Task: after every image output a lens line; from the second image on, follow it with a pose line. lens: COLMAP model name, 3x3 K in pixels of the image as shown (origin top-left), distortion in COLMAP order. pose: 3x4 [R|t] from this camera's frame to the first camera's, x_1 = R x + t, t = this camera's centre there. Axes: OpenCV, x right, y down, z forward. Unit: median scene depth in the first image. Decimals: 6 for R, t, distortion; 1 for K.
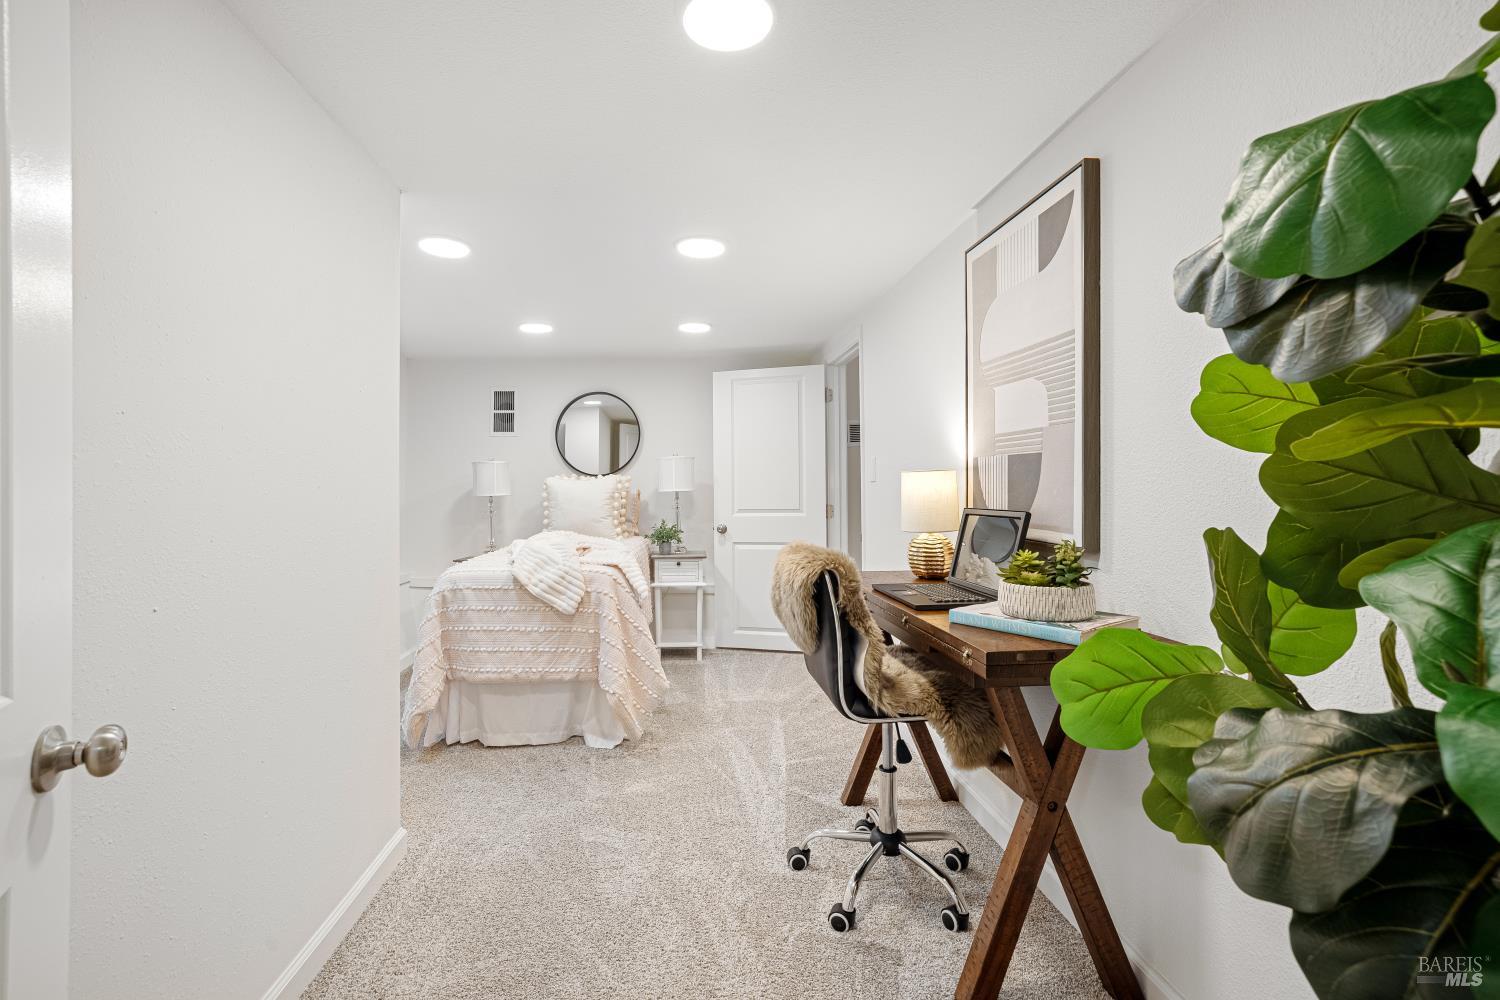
lens RADIAL K [[641.3, 0, 743.5], [0, 641.3, 487.6], [0, 0, 1]] dist [-0.009857, 0.000246]
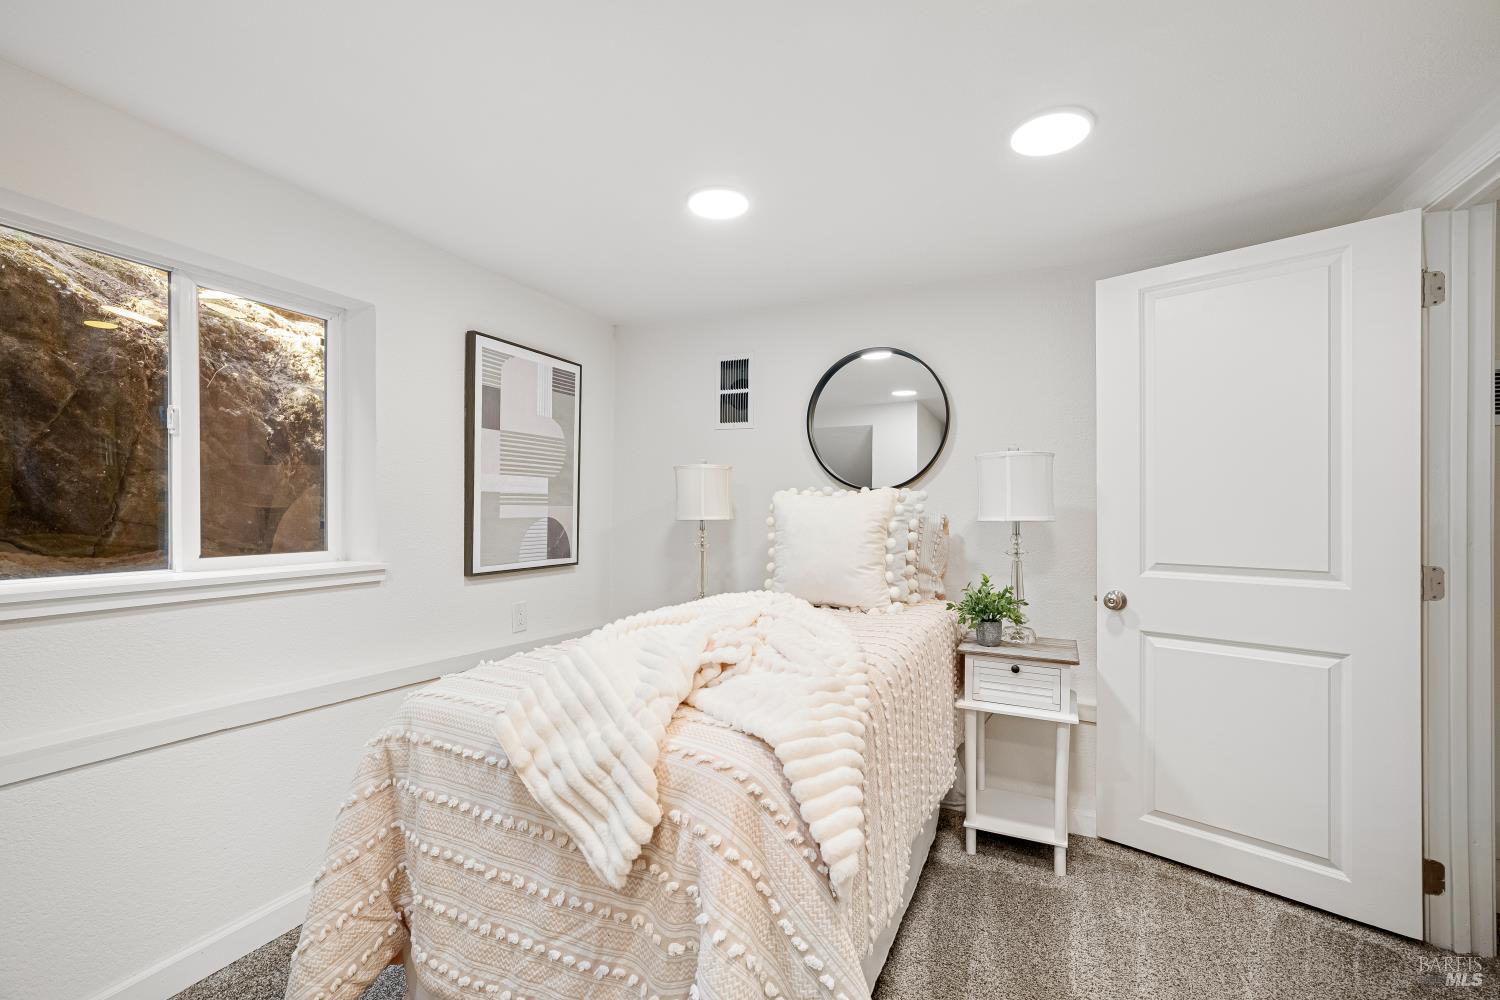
lens RADIAL K [[641.3, 0, 743.5], [0, 641.3, 487.6], [0, 0, 1]] dist [-0.009857, 0.000246]
pose [[0.855512, 0.005452, -0.517755, -0.025809], [-0.024628, 0.999241, -0.030173, -0.000590], [0.517197, 0.038564, 0.854997, 0.457763]]
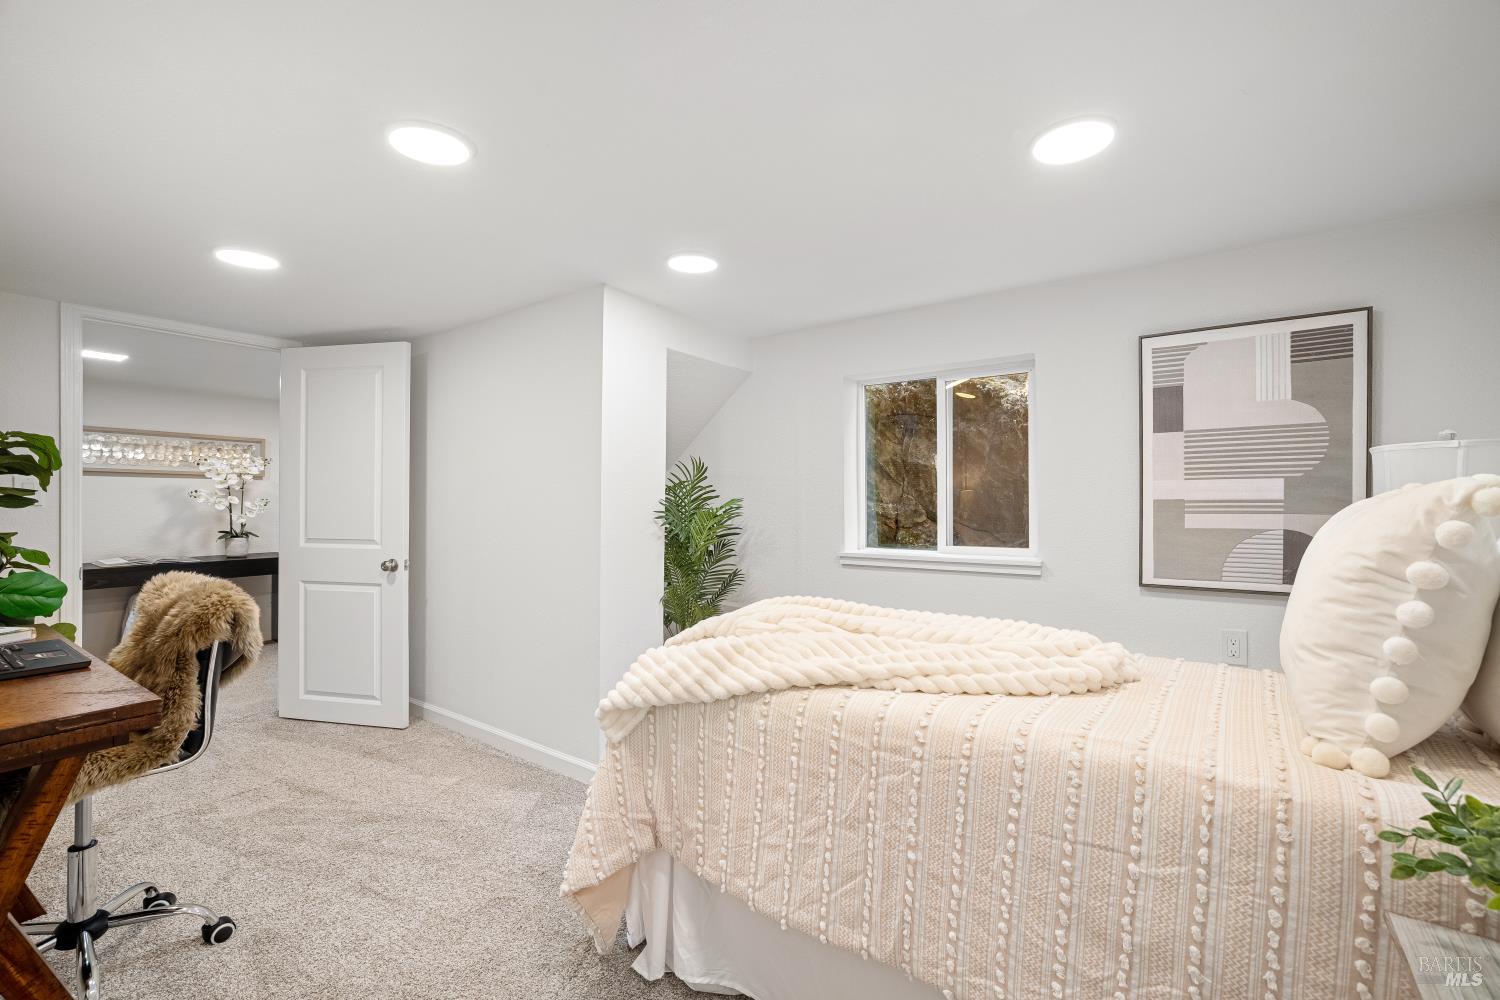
lens RADIAL K [[635.5, 0, 752.1], [0, 635.5, 495.5], [0, 0, 1]] dist [-0.018075, 0.010227]
pose [[-0.657053, 0.006710, -0.753814, 0.125761], [0.006578, 0.999973, 0.003167, -0.017414], [0.753816, -0.002878, -0.657080, 0.965635]]
